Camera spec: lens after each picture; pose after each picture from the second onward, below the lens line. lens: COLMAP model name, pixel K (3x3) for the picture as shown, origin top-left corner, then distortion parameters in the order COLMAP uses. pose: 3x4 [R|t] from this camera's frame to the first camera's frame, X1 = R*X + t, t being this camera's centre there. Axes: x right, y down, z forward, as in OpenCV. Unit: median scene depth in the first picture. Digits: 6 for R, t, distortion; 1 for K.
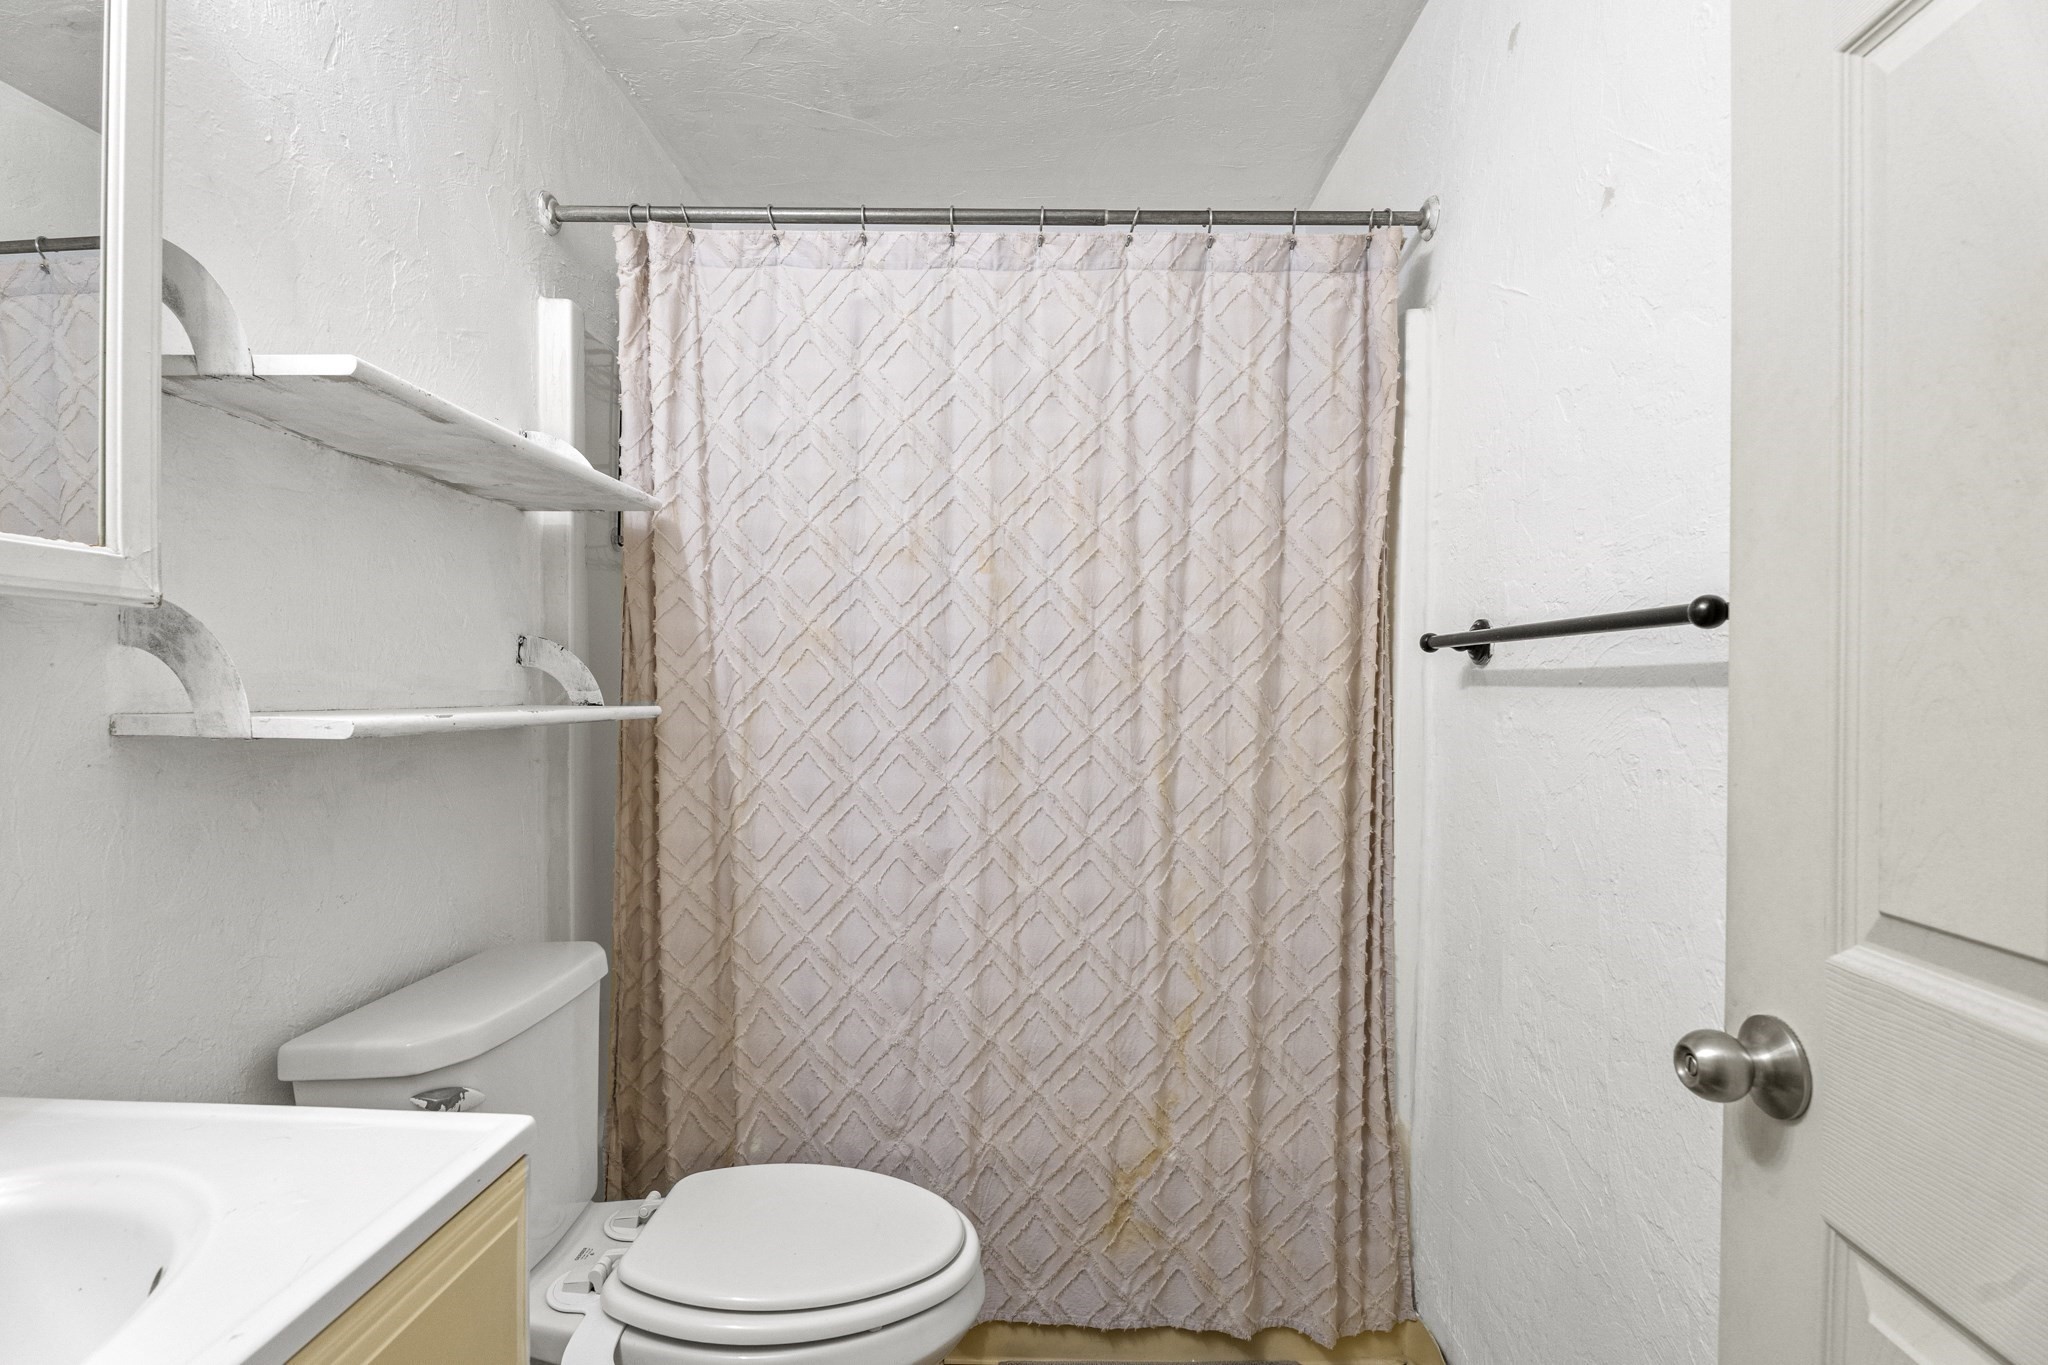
lens RADIAL K [[965.8, 0, 1027.4], [0, 965.8, 690.1], [0, 0, 1]] dist [-0.017739, 0.001360]
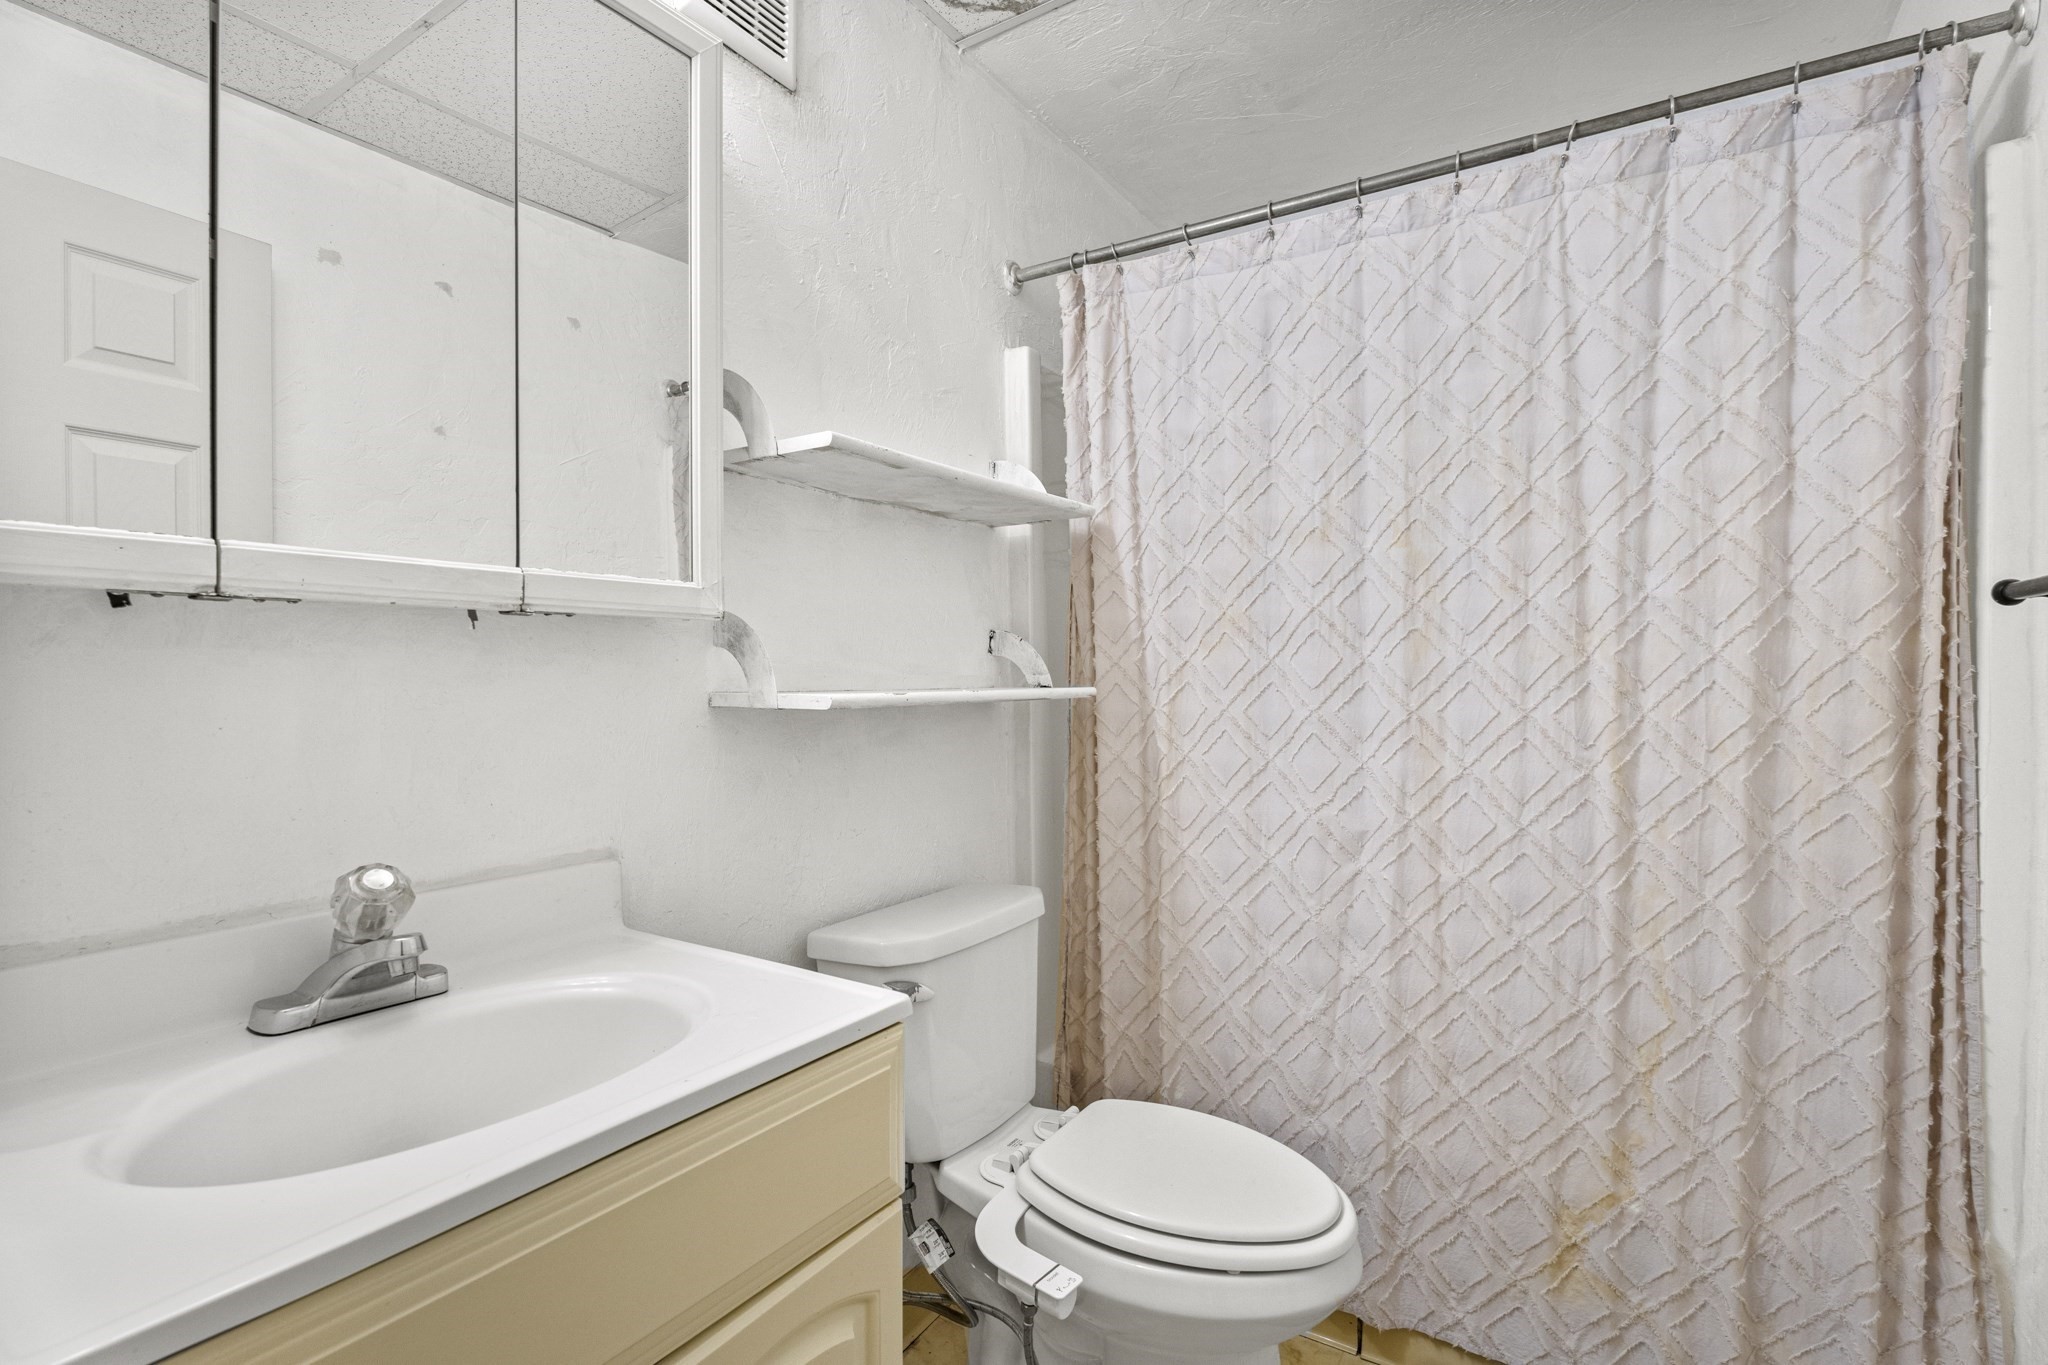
lens RADIAL K [[969.5, 0, 1011.5], [0, 969.5, 664.2], [0, 0, 1]] dist [-0.014380, 0.000169]
pose [[0.846325, -0.020319, -0.532279, 0.140944], [0.013129, 0.999764, -0.017290, 0.007693], [0.532505, 0.007645, 0.846392, -0.023323]]
